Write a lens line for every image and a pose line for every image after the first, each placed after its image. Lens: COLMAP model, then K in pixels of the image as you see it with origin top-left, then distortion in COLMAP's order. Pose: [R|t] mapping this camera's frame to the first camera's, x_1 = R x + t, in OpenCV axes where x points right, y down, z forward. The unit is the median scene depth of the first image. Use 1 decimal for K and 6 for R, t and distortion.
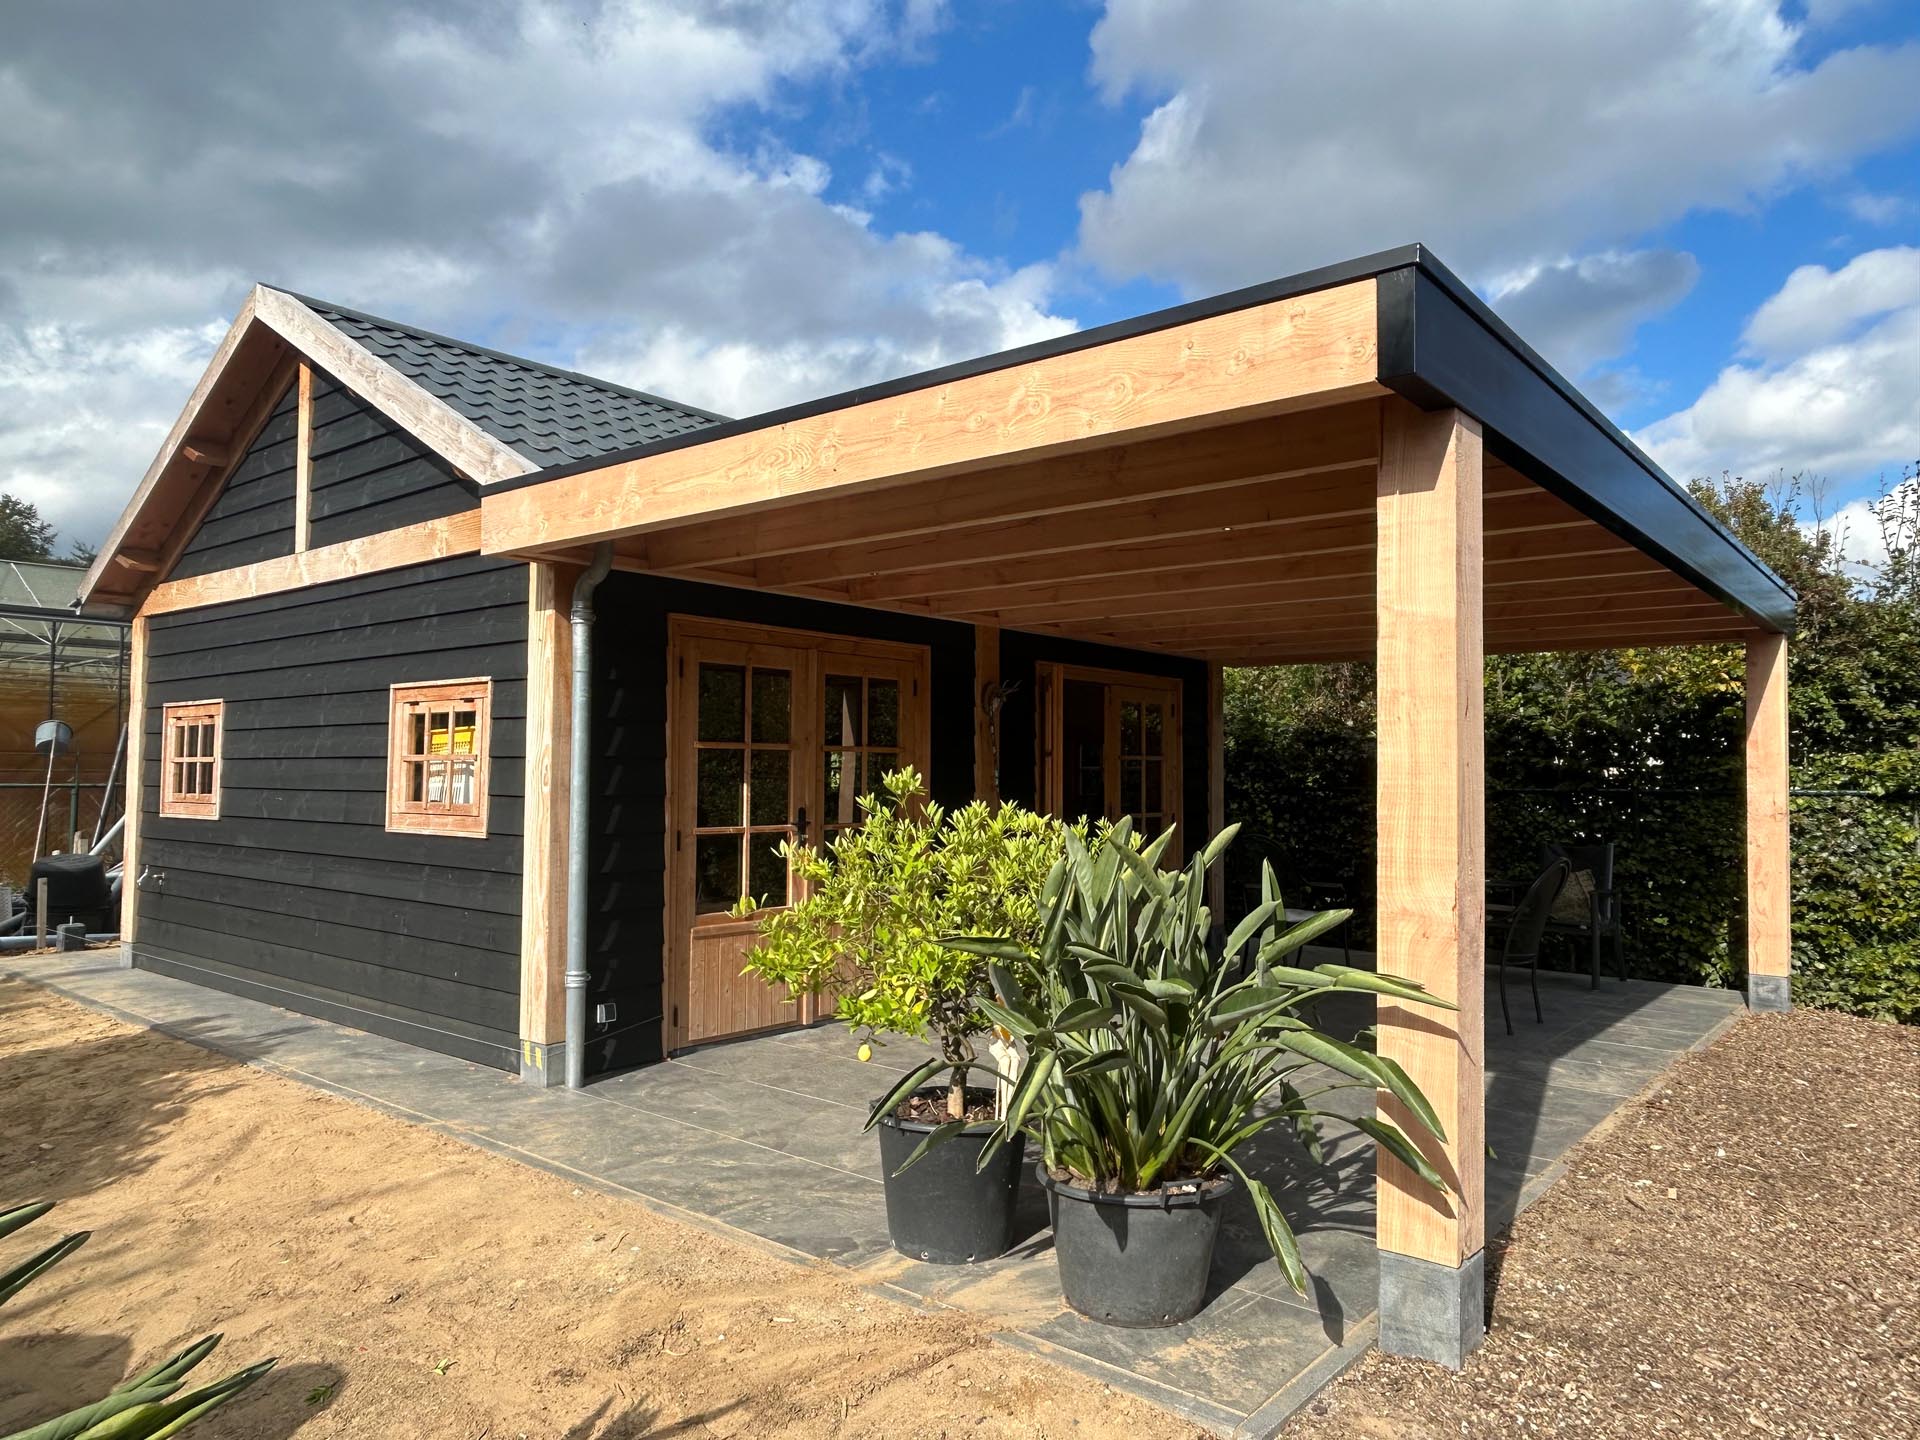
lens RADIAL K [[1256.0, 0, 958.0], [0, 1256.0, 705.7], [0, 0, 1]] dist [0.004499, 0.001151]
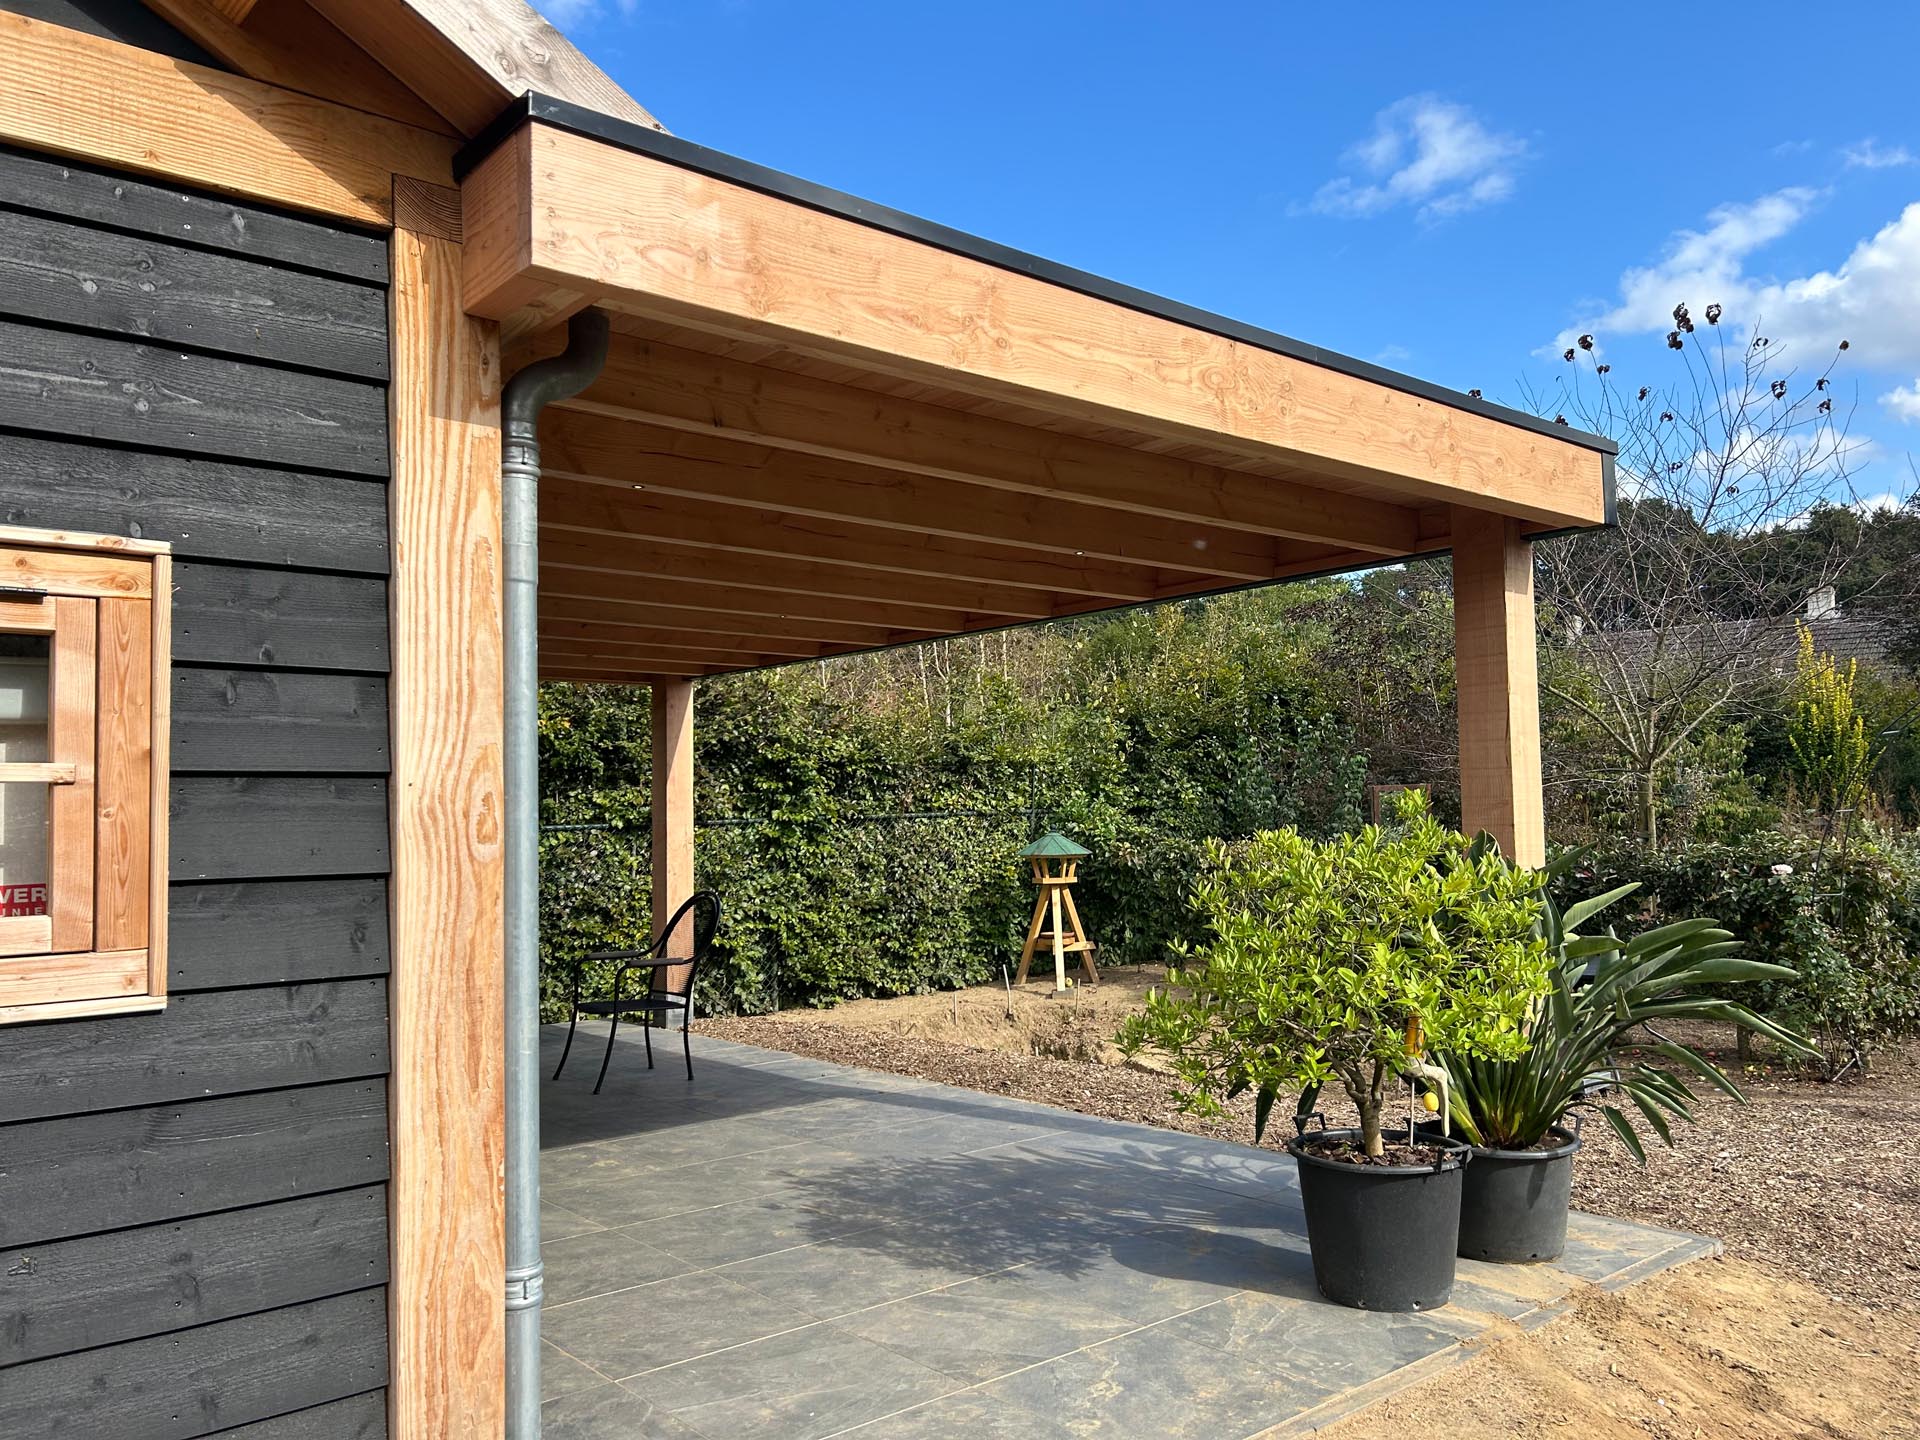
lens RADIAL K [[1449.5, 0, 955.0], [0, 1449.5, 733.1], [0, 0, 1]] dist [0.037558, -0.027303]
pose [[0.191157, 0.038791, 0.980793, -0.955827], [-0.024865, 0.999090, -0.034668, 0.049796], [-0.981244, -0.017761, 0.191948, 0.931805]]
